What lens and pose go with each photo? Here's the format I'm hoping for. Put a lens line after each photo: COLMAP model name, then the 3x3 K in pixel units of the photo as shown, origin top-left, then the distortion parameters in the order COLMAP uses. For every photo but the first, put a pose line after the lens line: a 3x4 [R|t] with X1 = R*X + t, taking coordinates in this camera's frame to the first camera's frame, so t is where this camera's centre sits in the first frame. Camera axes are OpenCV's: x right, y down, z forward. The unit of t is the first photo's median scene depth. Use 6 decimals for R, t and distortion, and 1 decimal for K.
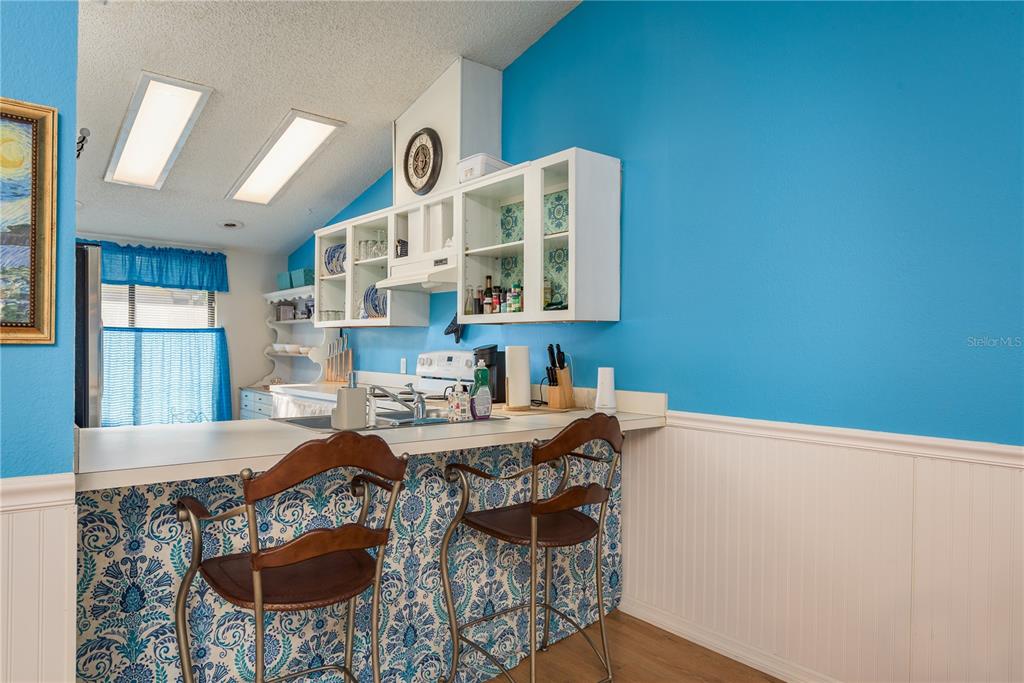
lens RADIAL K [[635.9, 0, 516.4], [0, 635.9, 355.5], [0, 0, 1]] dist [0.001422, -0.002202]
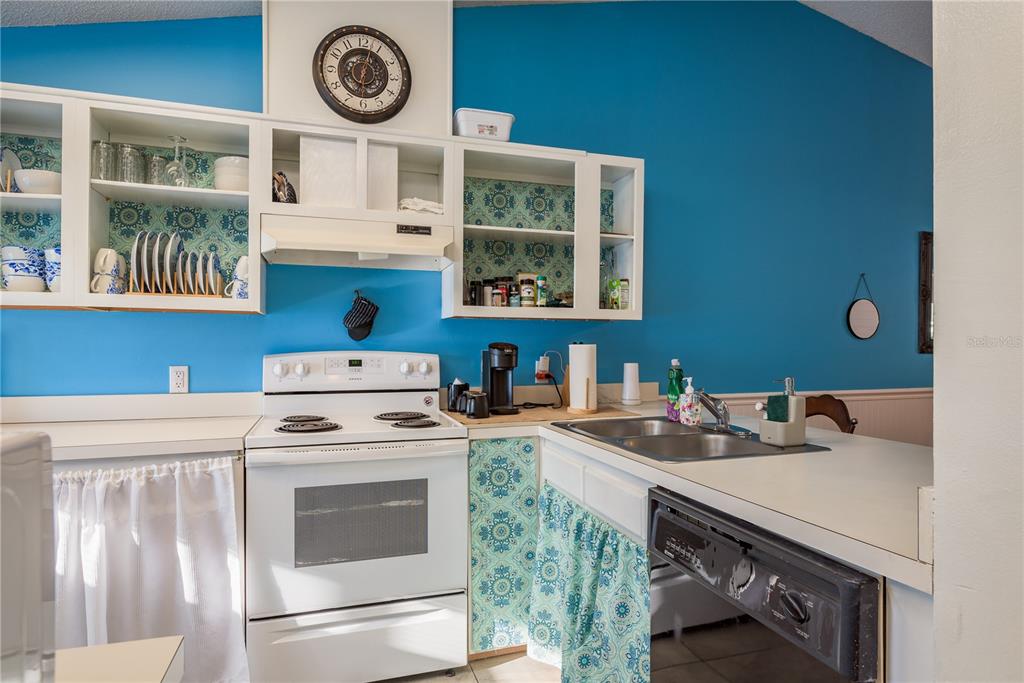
lens RADIAL K [[575.1, 0, 515.8], [0, 575.1, 345.3], [0, 0, 1]] dist [-0.006037, -0.005263]
pose [[0.372689, -0.015784, 0.927822, -0.454884], [0.011166, 0.999859, 0.012525, -0.014739], [-0.927889, 0.005692, 0.372813, 0.428992]]
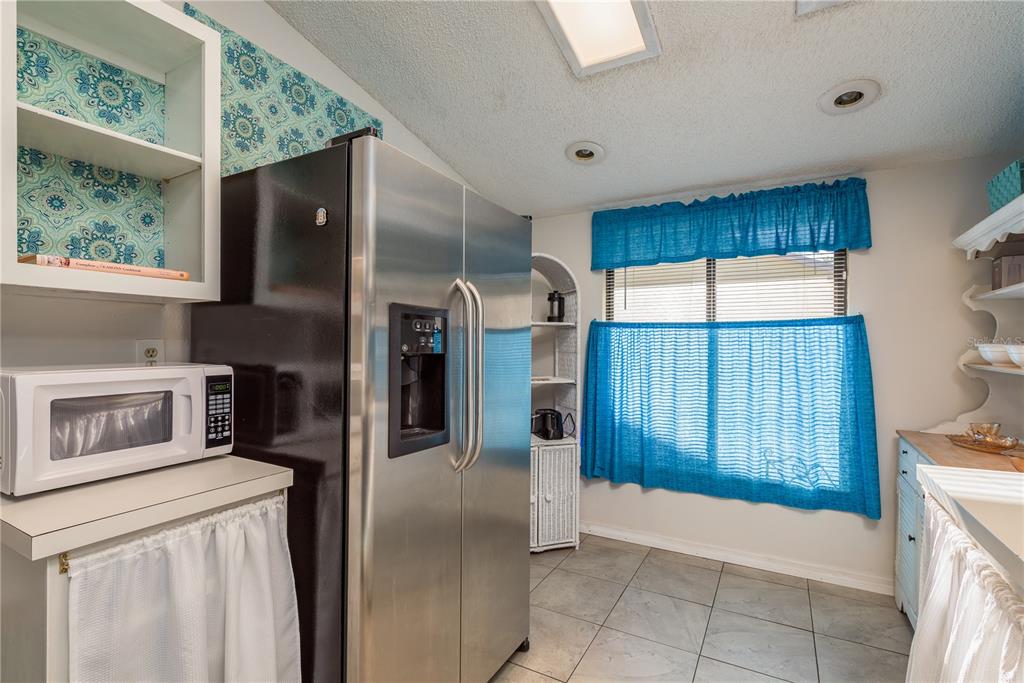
lens RADIAL K [[474.7, 0, 511.8], [0, 474.7, 346.6], [0, 0, 1]] dist [-0.006554, 0.000929]
pose [[0.344911, -0.008127, -0.938600, -0.197283], [-0.008273, 0.999897, -0.011698, -0.010296], [0.938599, 0.011799, 0.344808, 0.618598]]
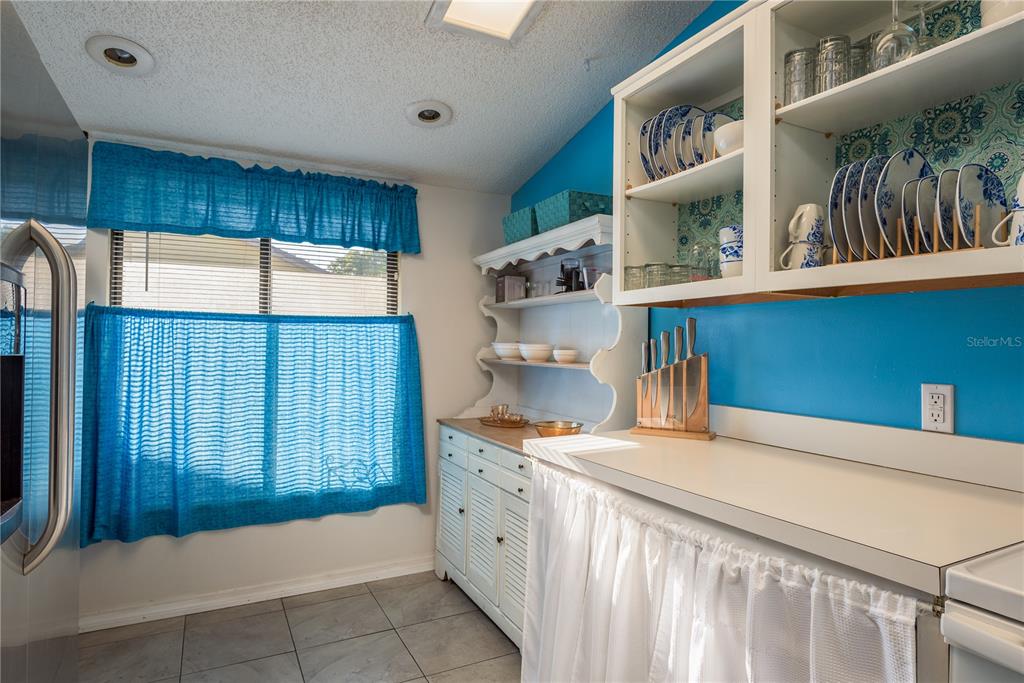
lens RADIAL K [[575.1, 0, 512.4], [0, 575.1, 334.5], [0, 0, 1]] dist [-0.006037, -0.005263]
pose [[0.974318, -0.008448, -0.225019, -0.270114], [0.001659, 0.999538, -0.030343, -0.010742], [0.225171, 0.029191, 0.973882, 0.544739]]
